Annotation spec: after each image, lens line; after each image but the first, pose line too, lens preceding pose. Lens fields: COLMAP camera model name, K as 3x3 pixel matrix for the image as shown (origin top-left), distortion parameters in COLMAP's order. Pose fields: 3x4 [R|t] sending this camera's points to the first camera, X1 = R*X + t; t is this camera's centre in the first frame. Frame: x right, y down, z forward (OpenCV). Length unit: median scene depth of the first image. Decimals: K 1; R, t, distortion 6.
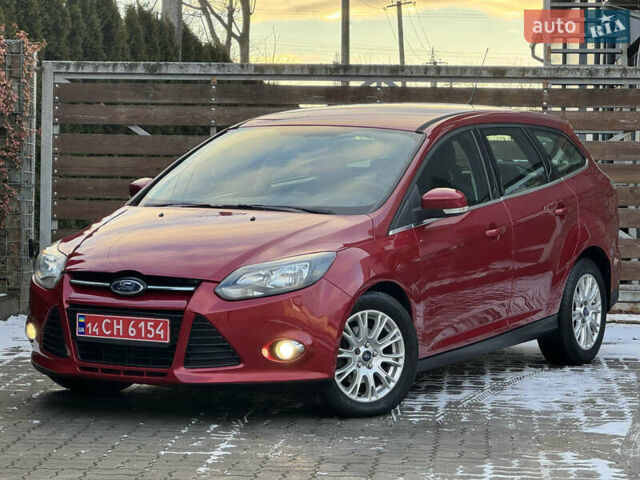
lens RADIAL K [[2379.5, 0, 320.0], [0, 2379.5, 240.0], [0, 0, 1]] dist [-0.664357, 22.761045]
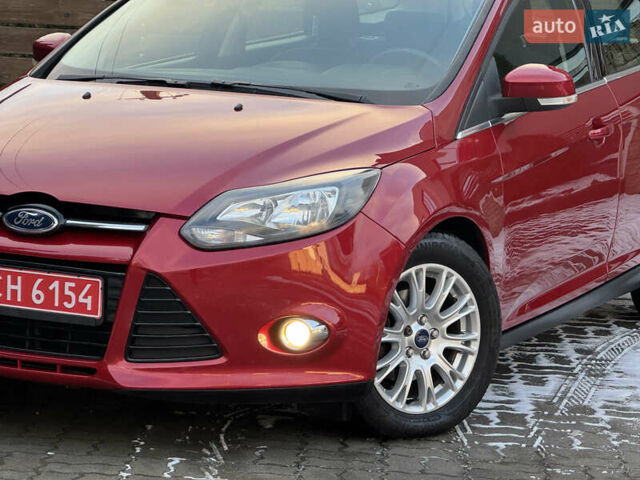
lens RADIAL K [[2379.5, 0, 320.0], [0, 2379.5, 240.0], [0, 0, 1]] dist [-0.664357, 22.761045]
pose [[0.998525, 0.023232, 0.049078, -0.037173], [-0.026360, 0.997595, 0.064098, -0.014900], [-0.047471, -0.065298, 0.996736, 0.396239]]
